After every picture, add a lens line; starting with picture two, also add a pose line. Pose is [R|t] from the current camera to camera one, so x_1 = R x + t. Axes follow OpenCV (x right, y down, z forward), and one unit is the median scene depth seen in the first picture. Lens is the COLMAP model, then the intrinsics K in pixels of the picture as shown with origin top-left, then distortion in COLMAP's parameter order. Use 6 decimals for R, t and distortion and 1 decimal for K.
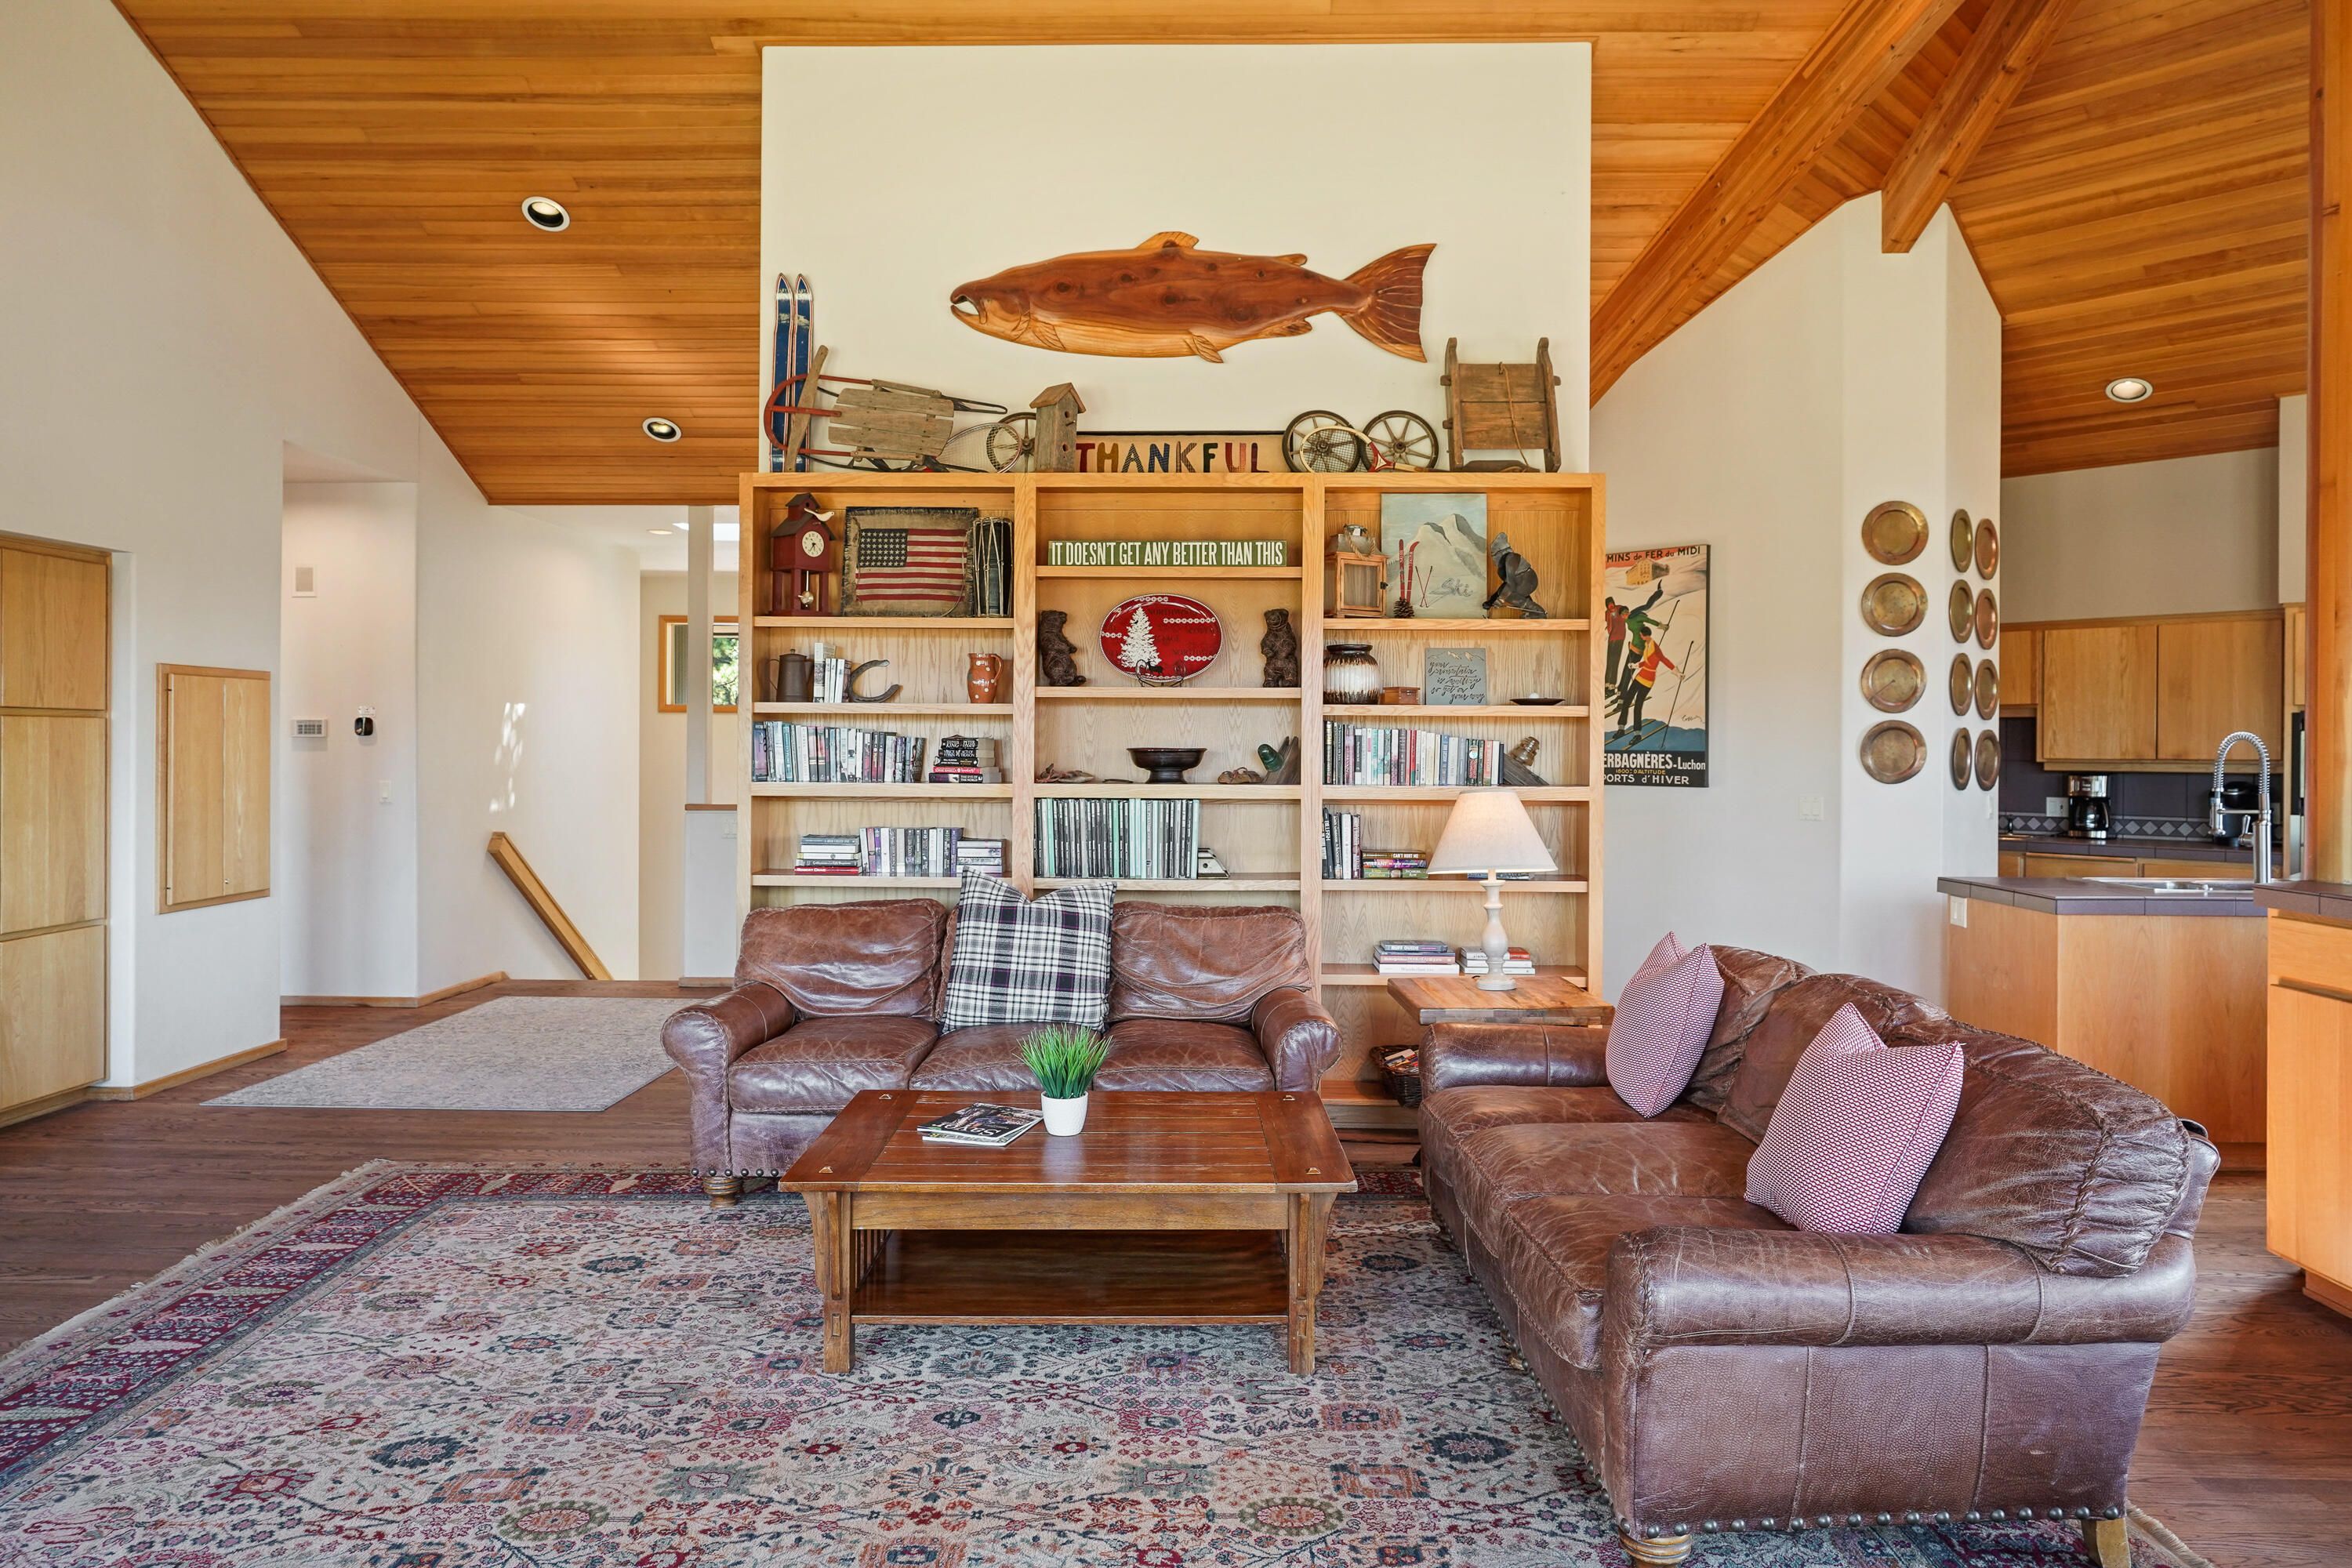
lens RADIAL K [[1457.2, 0, 1178.3], [0, 1457.2, 756.7], [0, 0, 1]] dist [-0.003457, 0.002269]
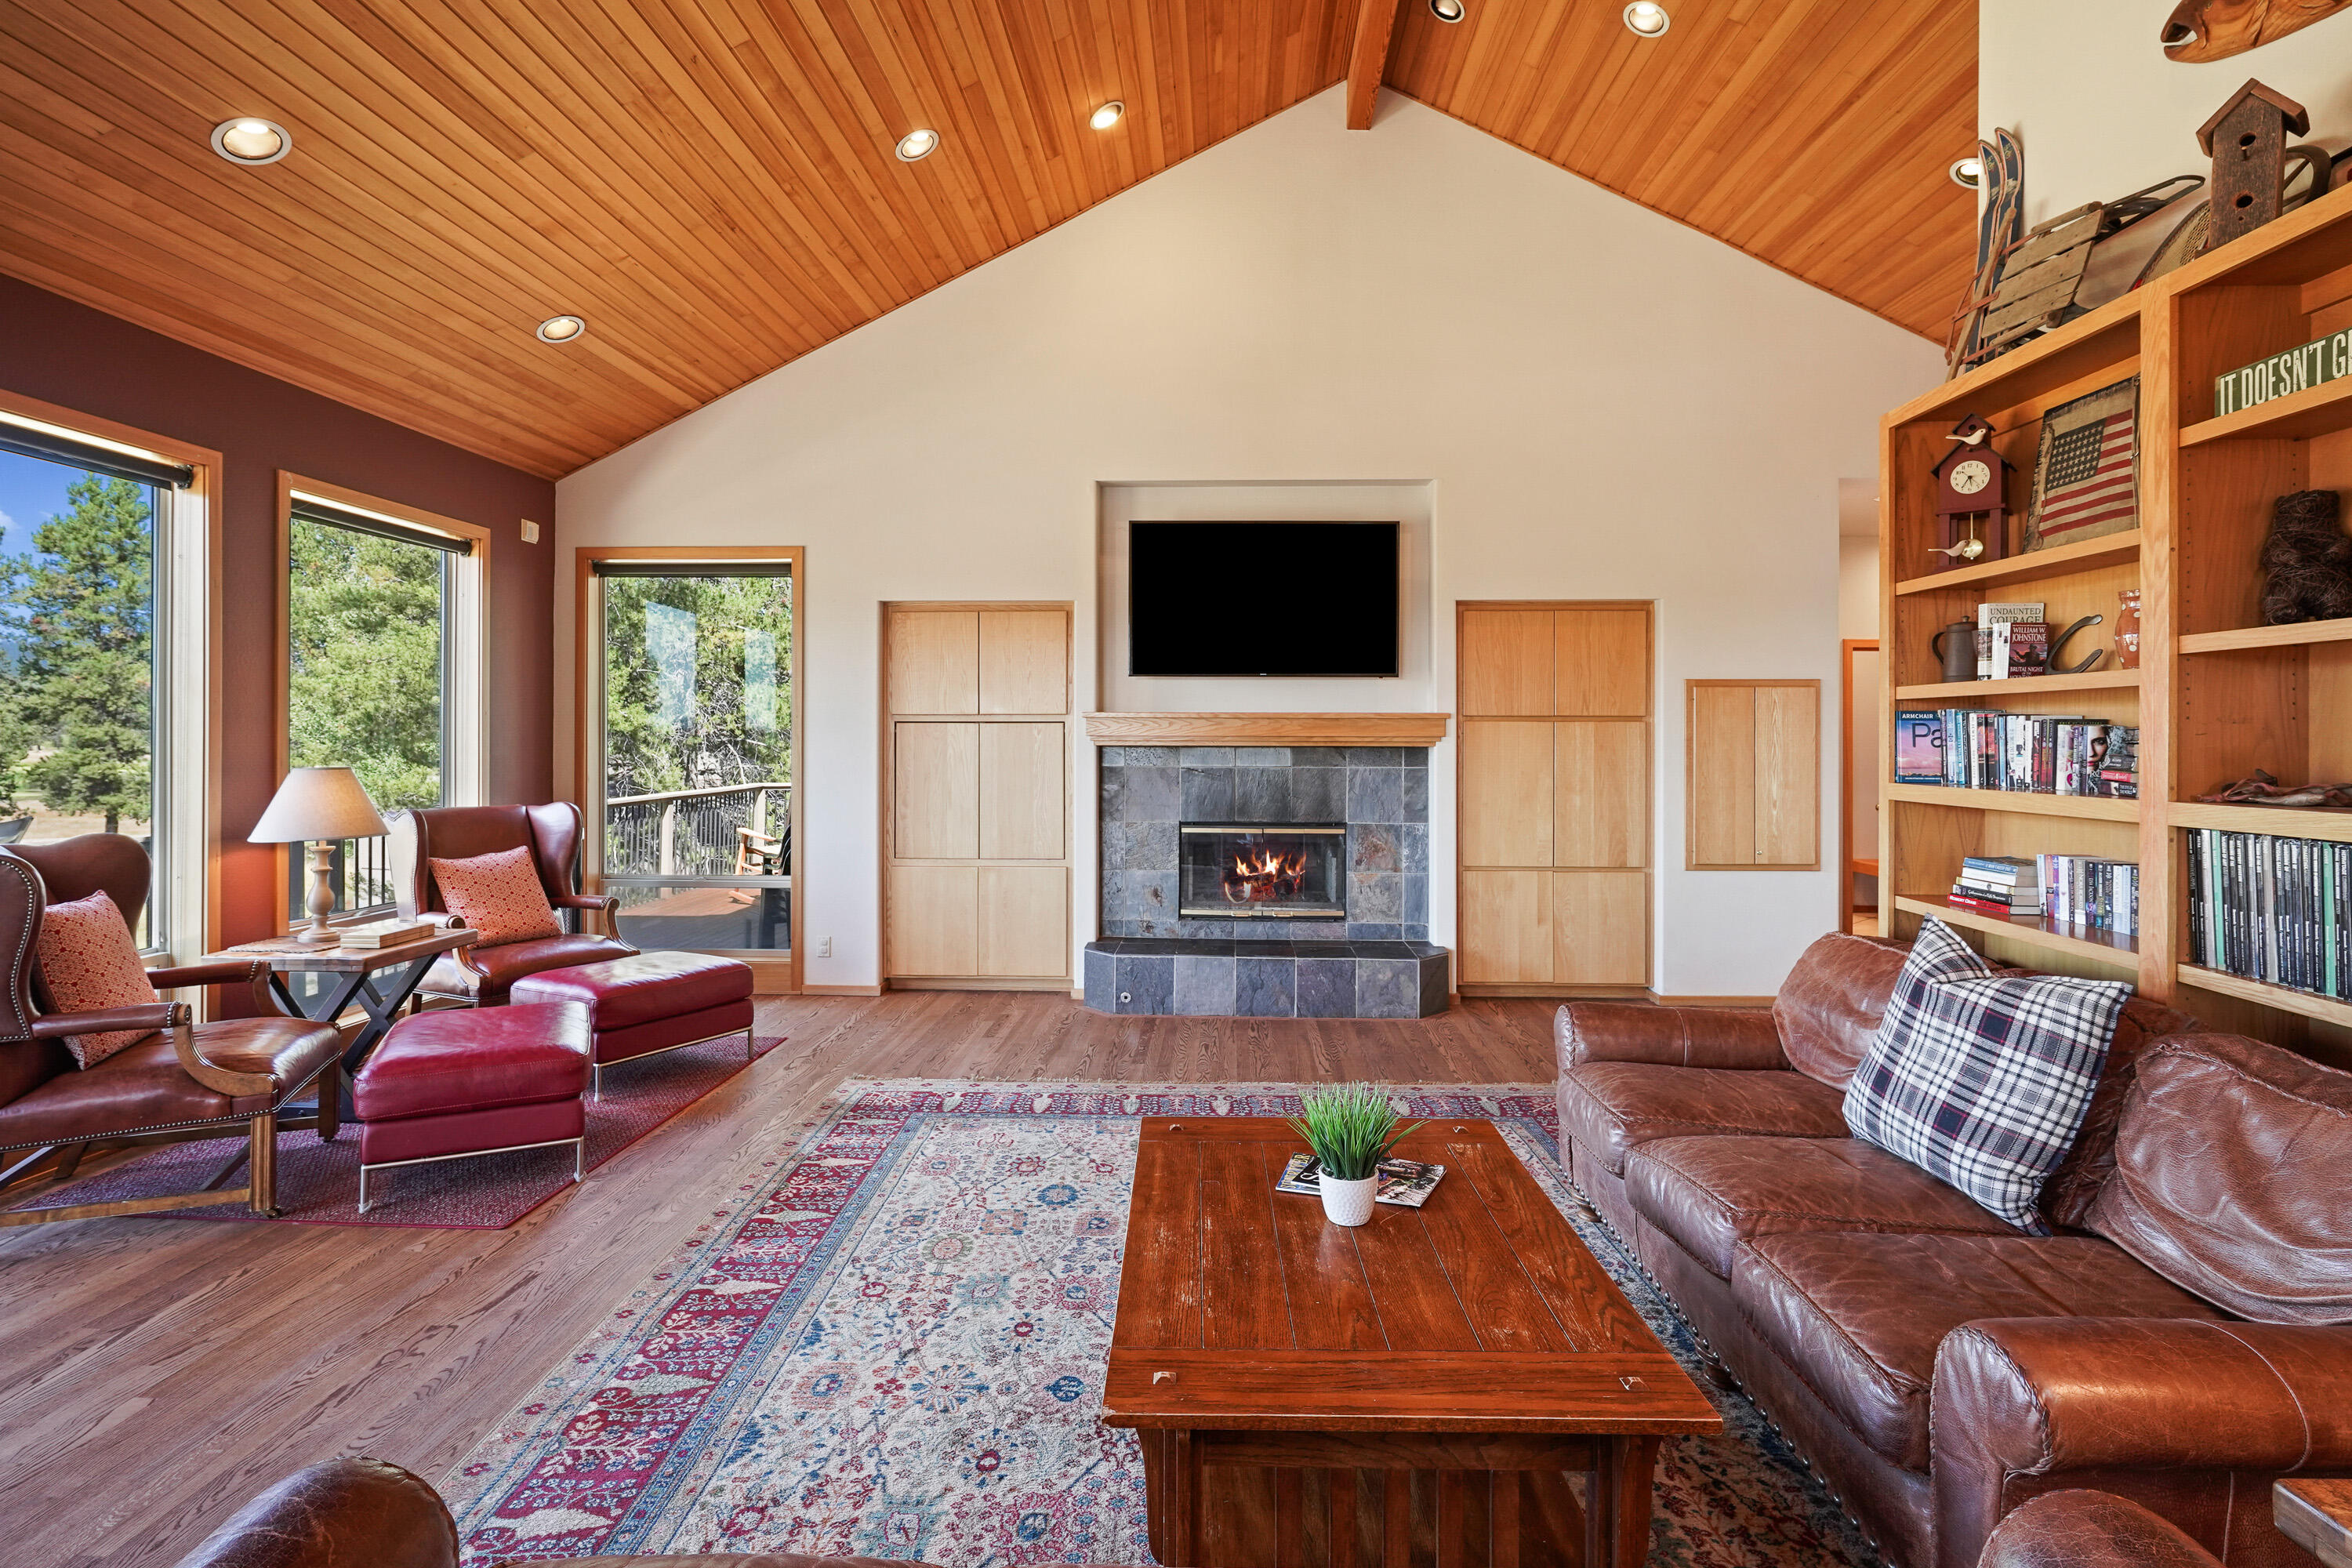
lens RADIAL K [[1143.7, 0, 1179.7], [0, 1143.7, 737.8], [0, 0, 1]] dist [-0.013487, 0.007381]
pose [[-0.017868, -0.005707, -0.999824, 0.351292], [-0.010510, 0.999930, -0.005520, -0.000554], [0.999785, 0.010409, -0.017926, 0.586554]]
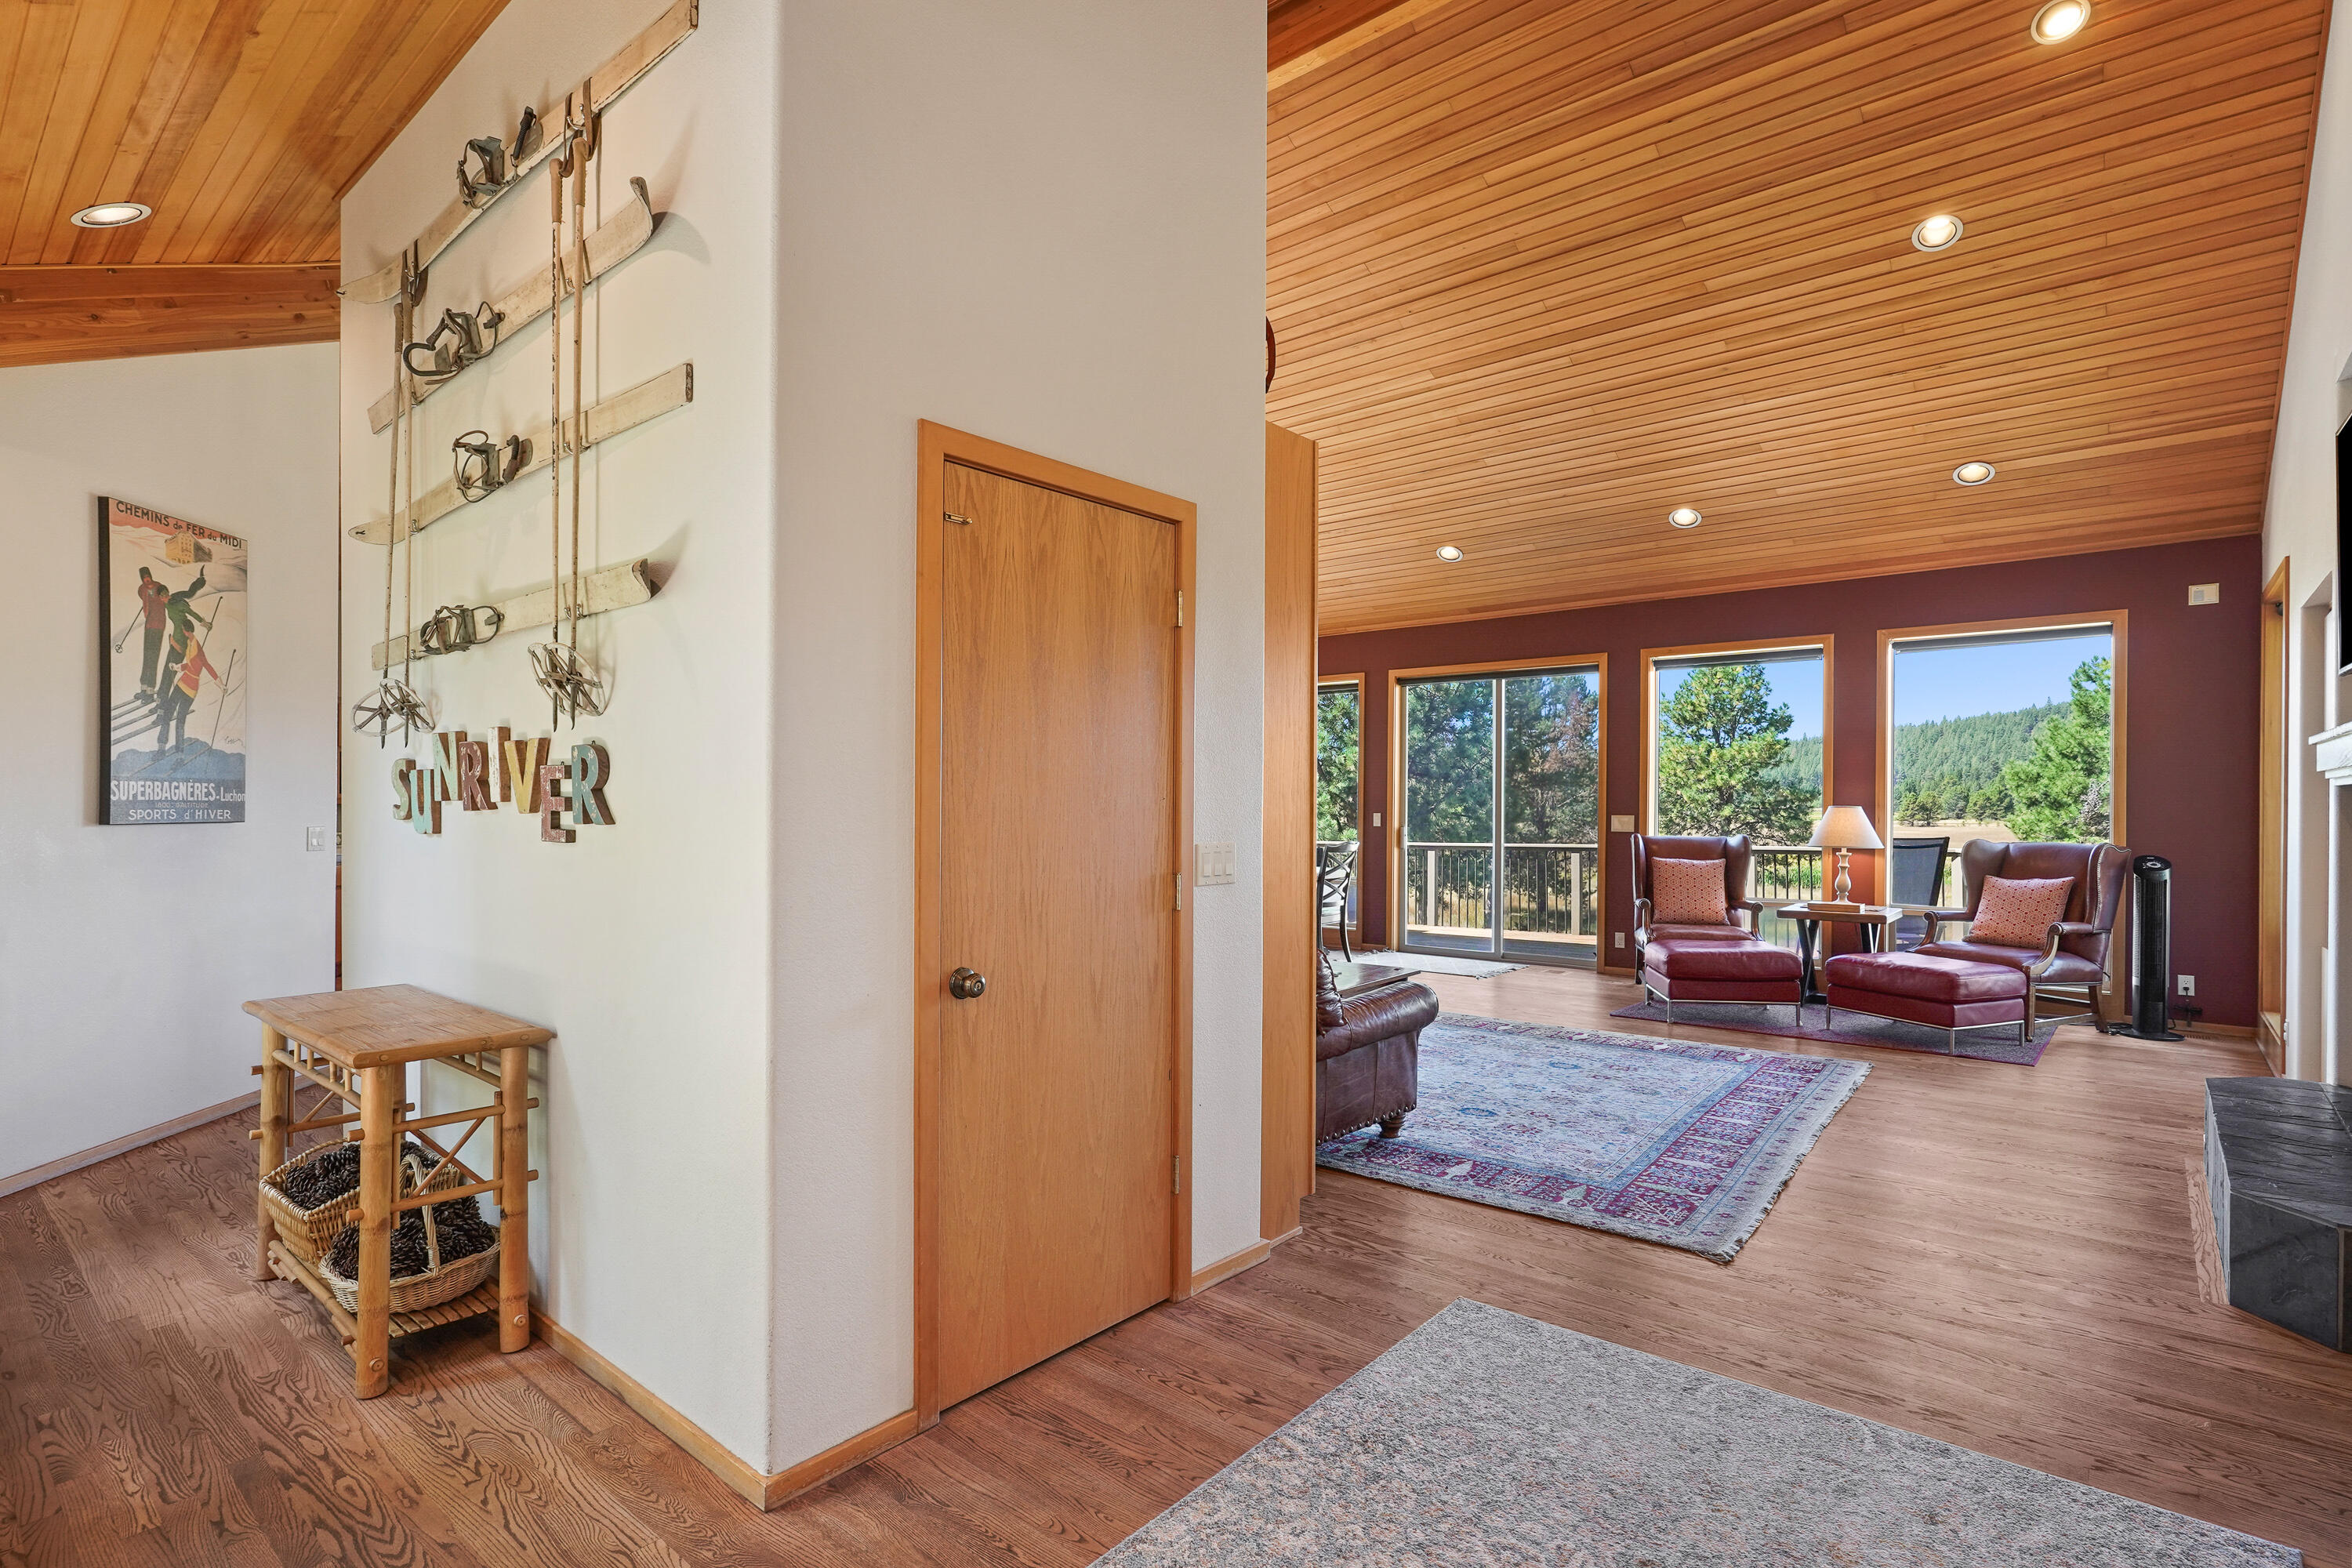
lens RADIAL K [[1143.7, 0, 1173.4], [0, 1143.7, 812.0], [0, 0, 1]] dist [-0.013487, 0.007381]
pose [[-0.777755, -0.010073, 0.628487, -0.628549], [0.000063, 0.999870, 0.016104, 0.005880], [-0.628568, 0.012564, -0.777653, 1.505386]]
